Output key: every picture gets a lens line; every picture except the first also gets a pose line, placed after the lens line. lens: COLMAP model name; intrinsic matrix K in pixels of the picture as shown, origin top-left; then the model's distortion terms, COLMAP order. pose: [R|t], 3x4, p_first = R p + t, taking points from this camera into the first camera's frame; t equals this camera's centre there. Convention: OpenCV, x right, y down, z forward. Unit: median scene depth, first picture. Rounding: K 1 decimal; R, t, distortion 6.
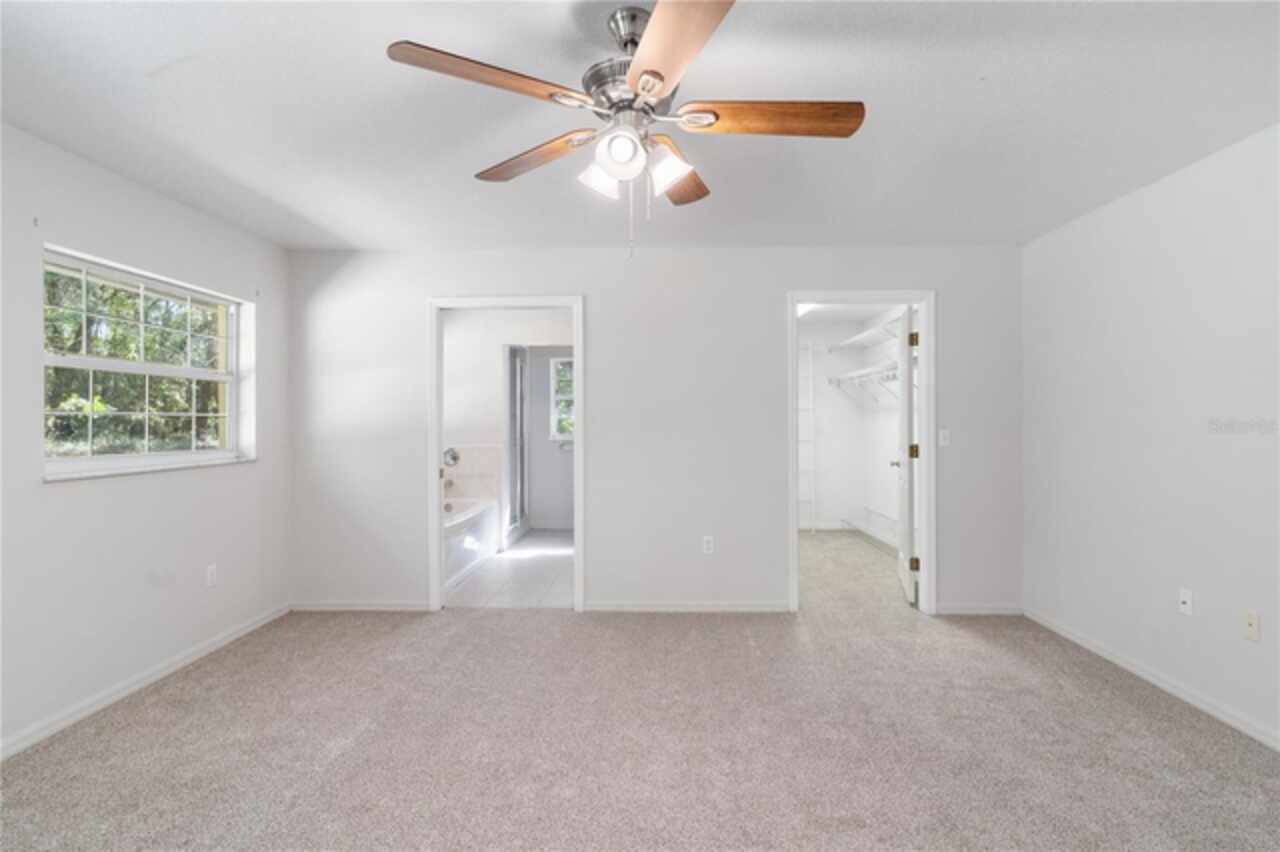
lens RADIAL K [[626.7, 0, 640.0], [0, 626.7, 426.0], [0, 0, 1]] dist [-0.000382, -0.000153]
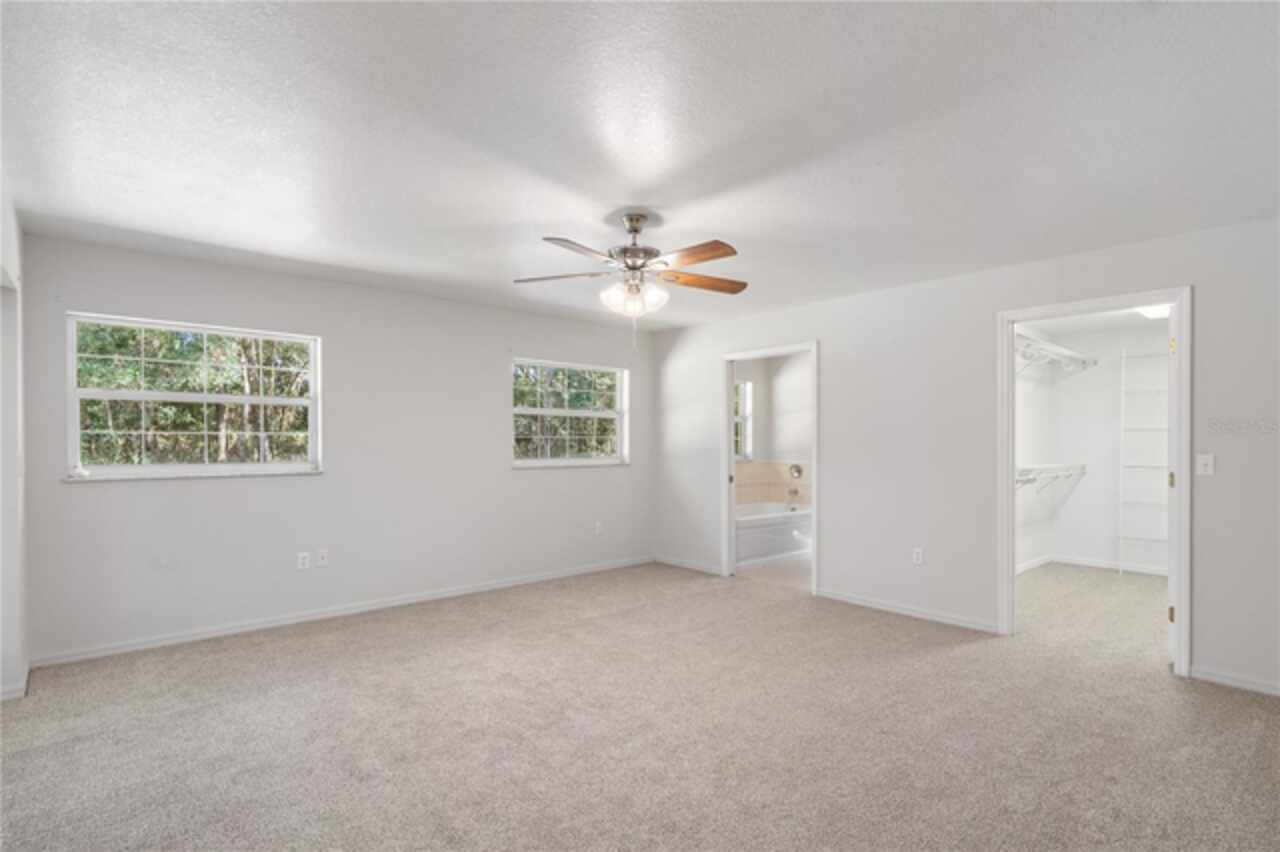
lens RADIAL K [[626.7, 0, 640.0], [0, 626.7, 426.0], [0, 0, 1]] dist [-0.000382, -0.000153]
pose [[0.676121, -0.013602, -0.736665, 0.637730], [-0.010930, 0.999534, -0.028487, 0.000056], [0.736709, 0.027312, 0.675658, -0.109092]]
